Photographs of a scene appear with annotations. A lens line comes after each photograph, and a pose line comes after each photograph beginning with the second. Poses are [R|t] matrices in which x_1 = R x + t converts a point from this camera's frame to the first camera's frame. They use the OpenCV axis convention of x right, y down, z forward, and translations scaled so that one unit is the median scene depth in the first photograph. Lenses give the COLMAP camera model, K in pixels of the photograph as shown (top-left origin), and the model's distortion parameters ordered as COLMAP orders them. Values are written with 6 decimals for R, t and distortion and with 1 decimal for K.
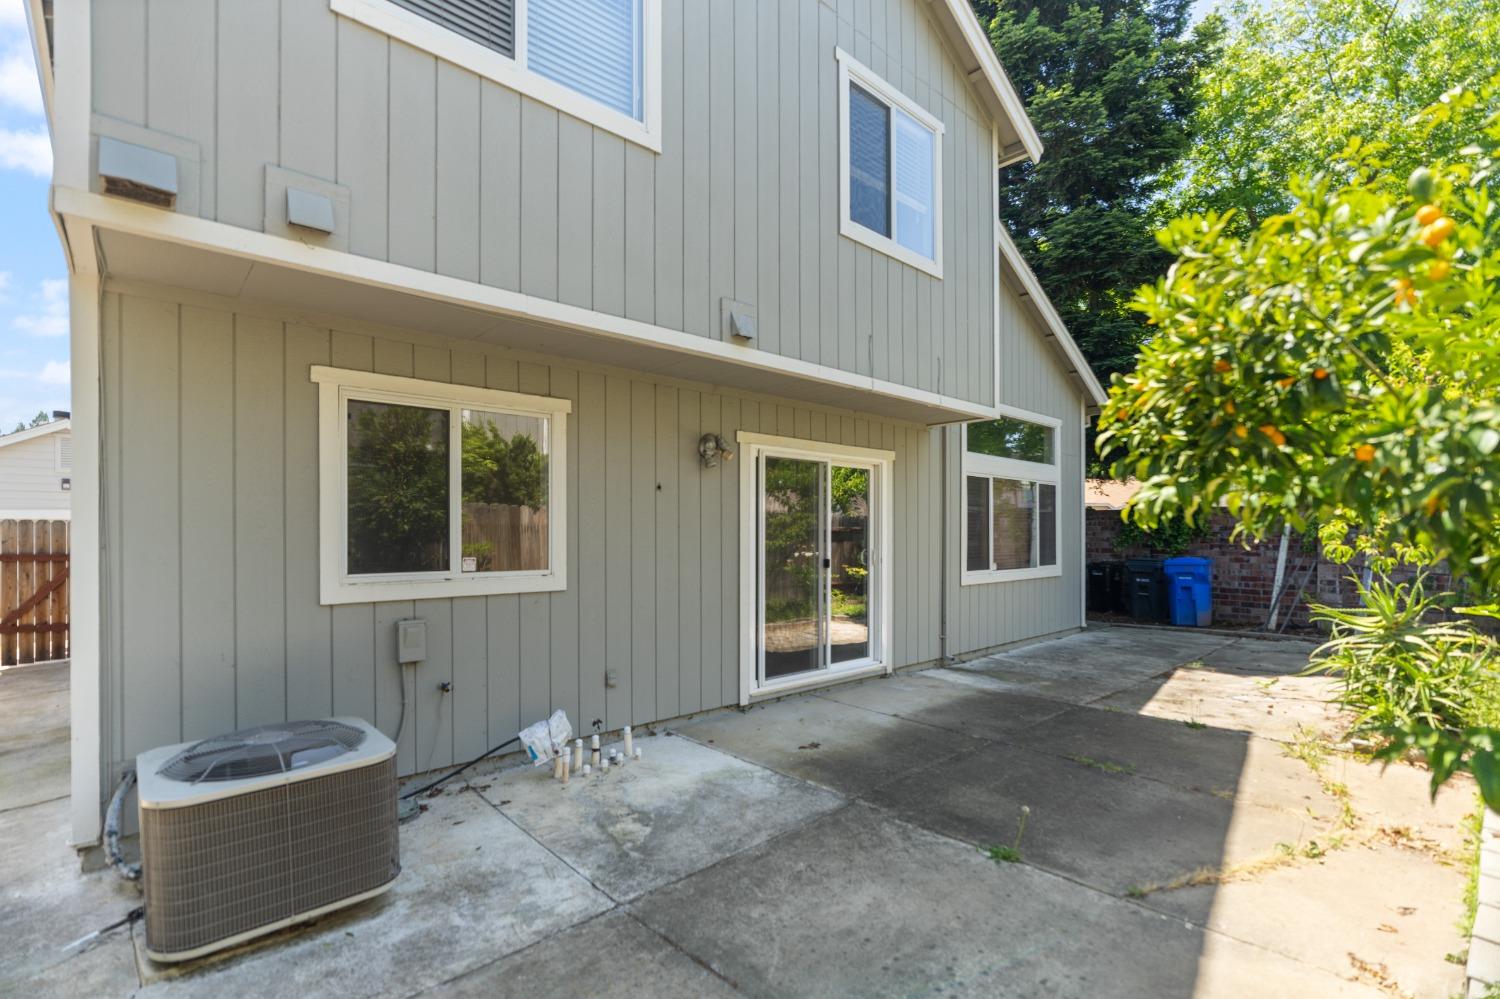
lens RADIAL K [[687.5, 0, 740.2], [0, 687.5, 534.1], [0, 0, 1]] dist [-0.013500, 0.003854]
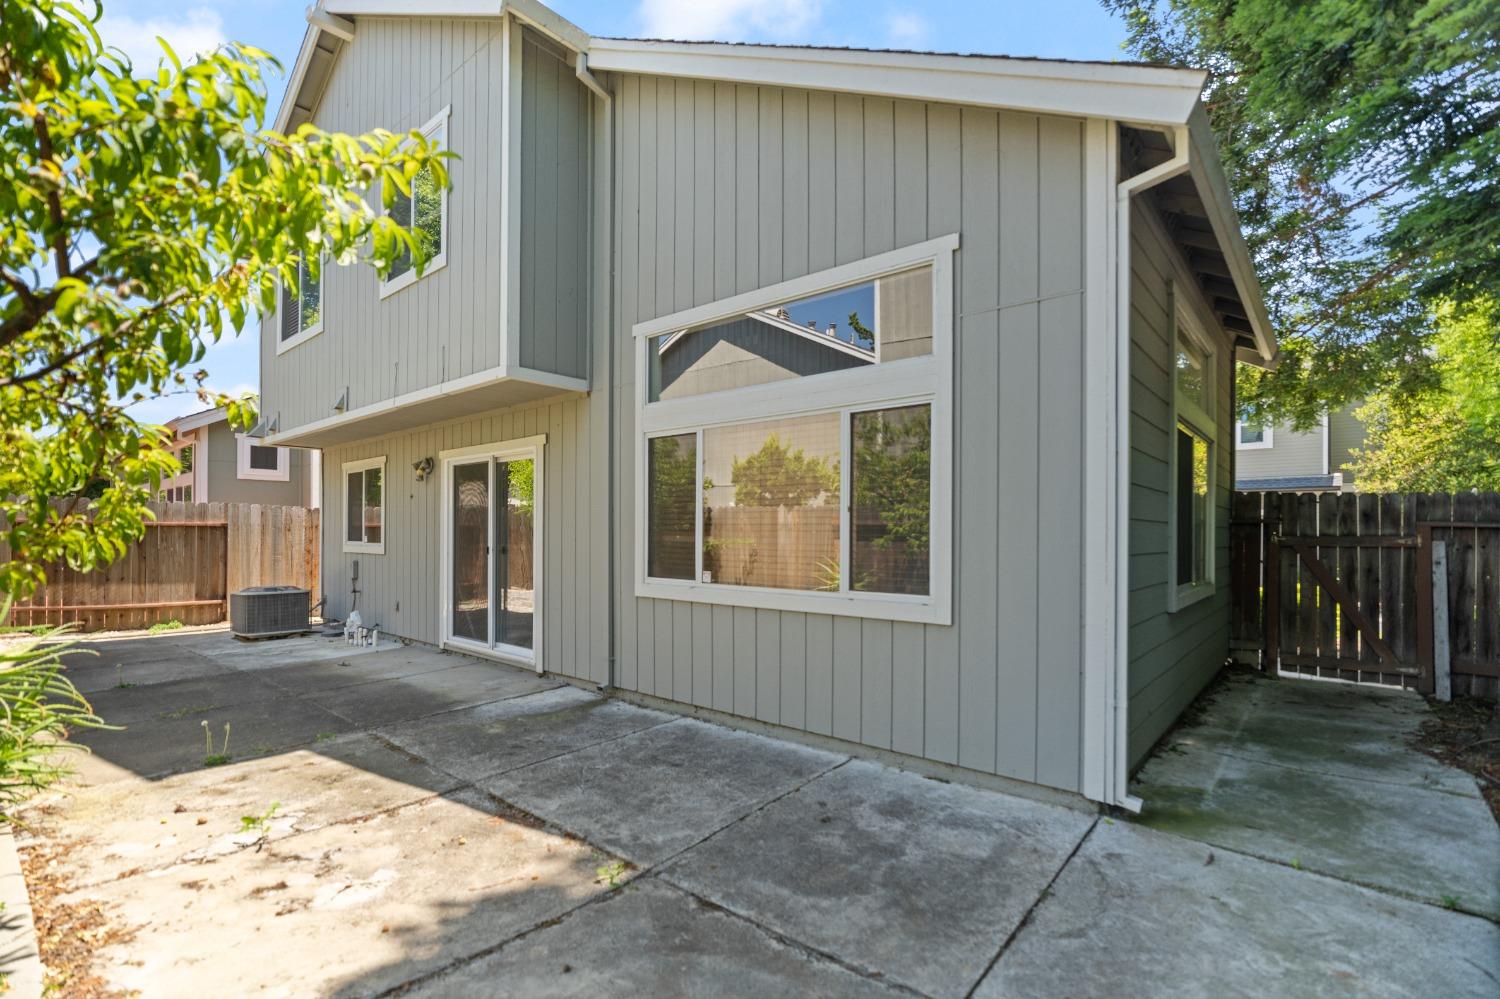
lens RADIAL K [[687.5, 0, 752.3], [0, 687.5, 532.6], [0, 0, 1]] dist [-0.013500, 0.003854]
pose [[0.127011, -0.000216, -0.991901, 1.344293], [-0.004606, 0.999989, -0.000807, 0.012033], [0.991891, 0.004672, 0.127009, 1.329905]]
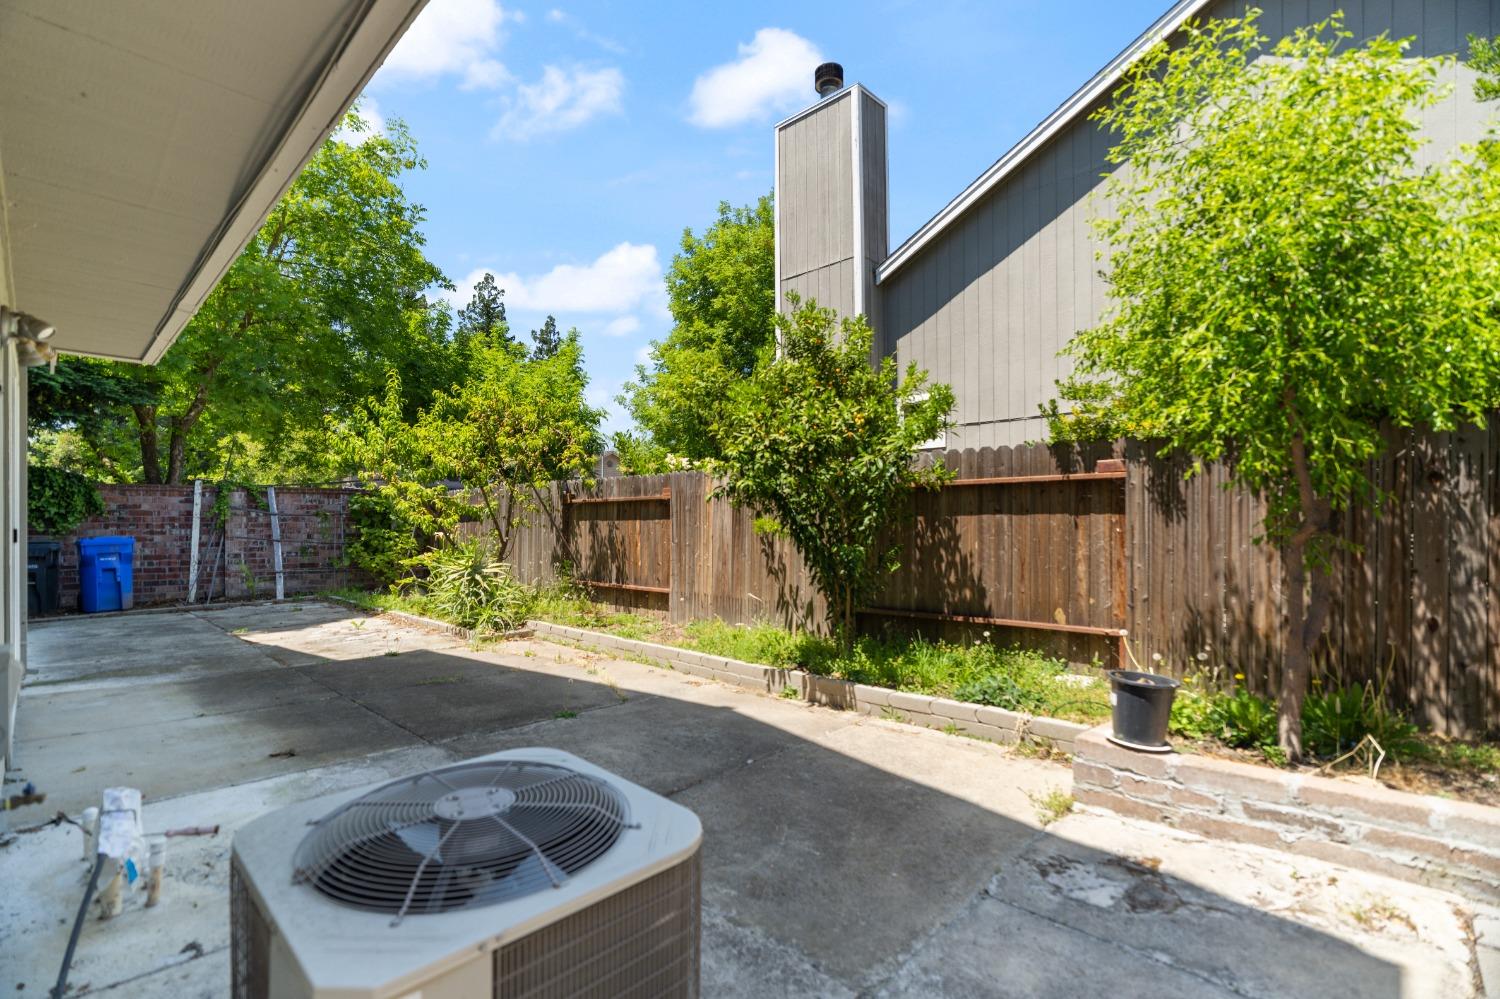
lens RADIAL K [[687.5, 0, 749.6], [0, 687.5, 509.9], [0, 0, 1]] dist [-0.013500, 0.003854]
pose [[-0.064266, 0.022083, 0.997688, -0.579428], [0.000651, 0.999756, -0.022087, 0.034614], [-0.997933, -0.000770, -0.064264, 0.370656]]
